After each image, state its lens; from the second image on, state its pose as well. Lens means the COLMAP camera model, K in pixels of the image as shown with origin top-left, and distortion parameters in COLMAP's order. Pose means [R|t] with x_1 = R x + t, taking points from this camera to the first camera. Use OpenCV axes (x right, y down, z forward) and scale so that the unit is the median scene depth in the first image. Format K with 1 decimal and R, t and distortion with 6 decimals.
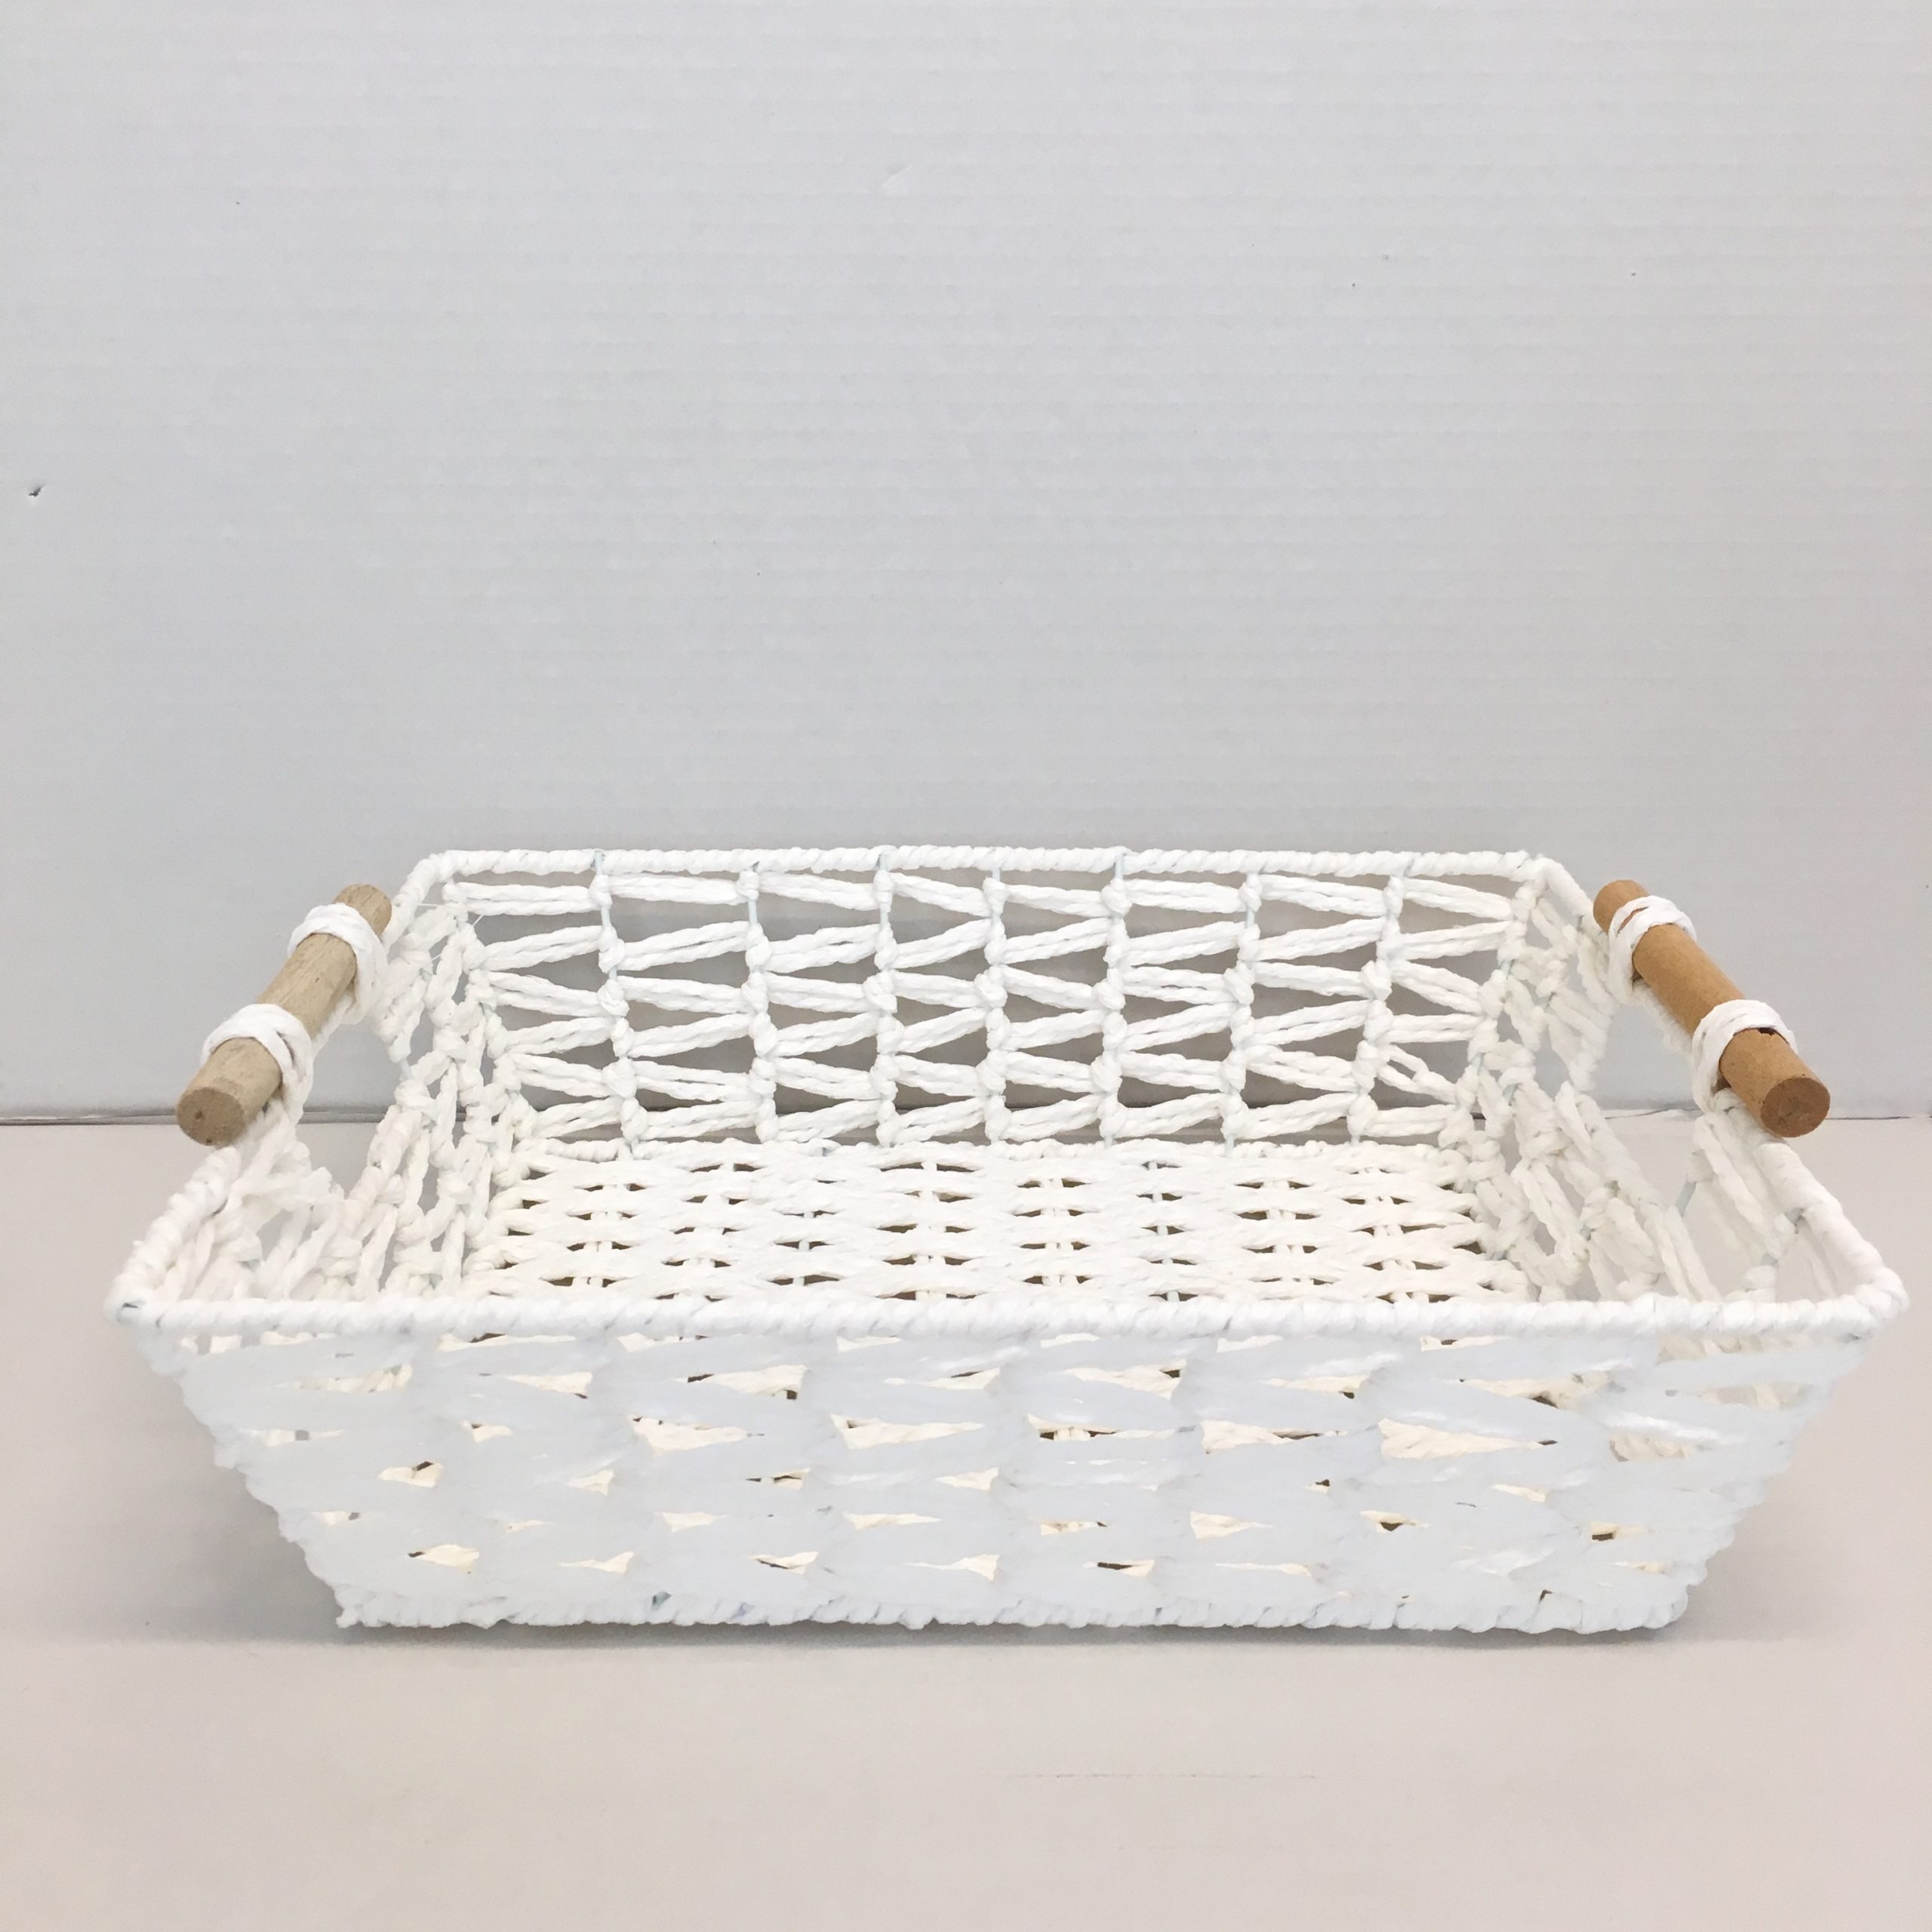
lens RADIAL K [[2297.3, 0, 961.1], [0, 2297.3, 965.2], [0, 0, 1]] dist [0.060151, 0.000000]
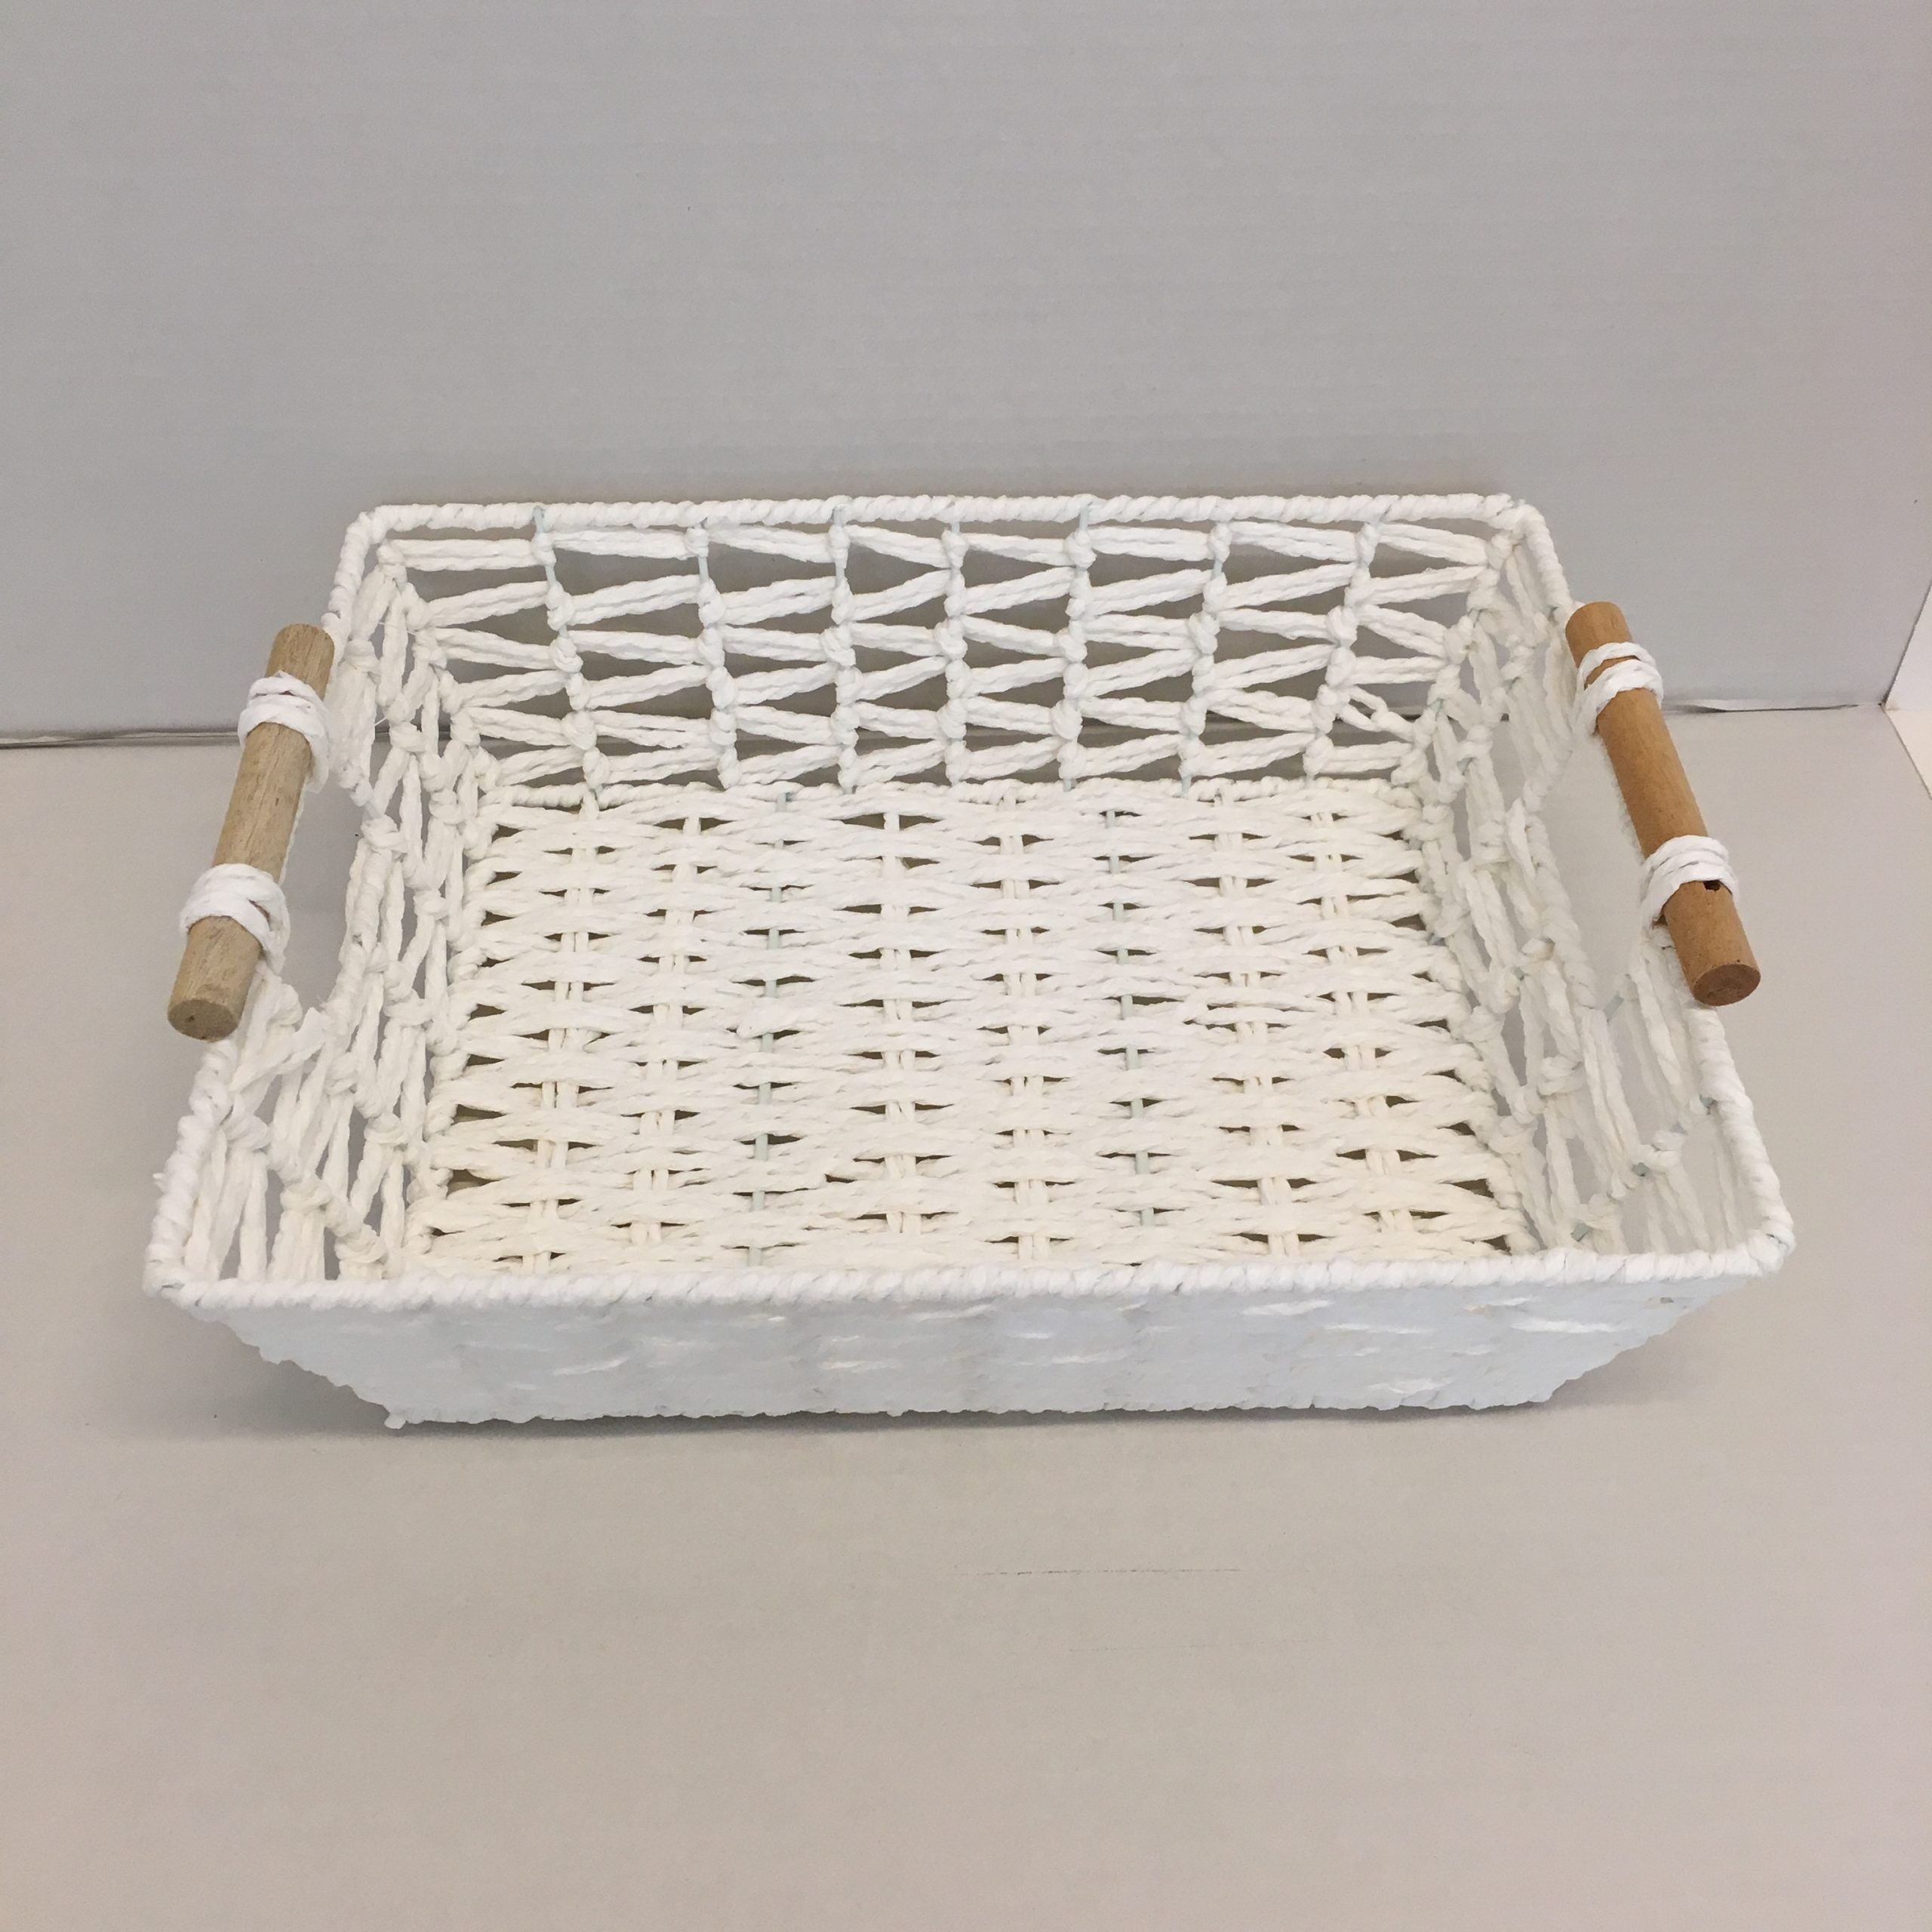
lens RADIAL K [[2297.3, 0, 968.7], [0, 2297.3, 964.8], [0, 0, 1]] dist [0.060151, 0.000000]
pose [[0.999592, -0.013958, 0.024924, -0.006071], [0.001191, 0.892093, 0.451851, -0.311606], [-0.028542, -0.451636, 0.891745, 0.060633]]
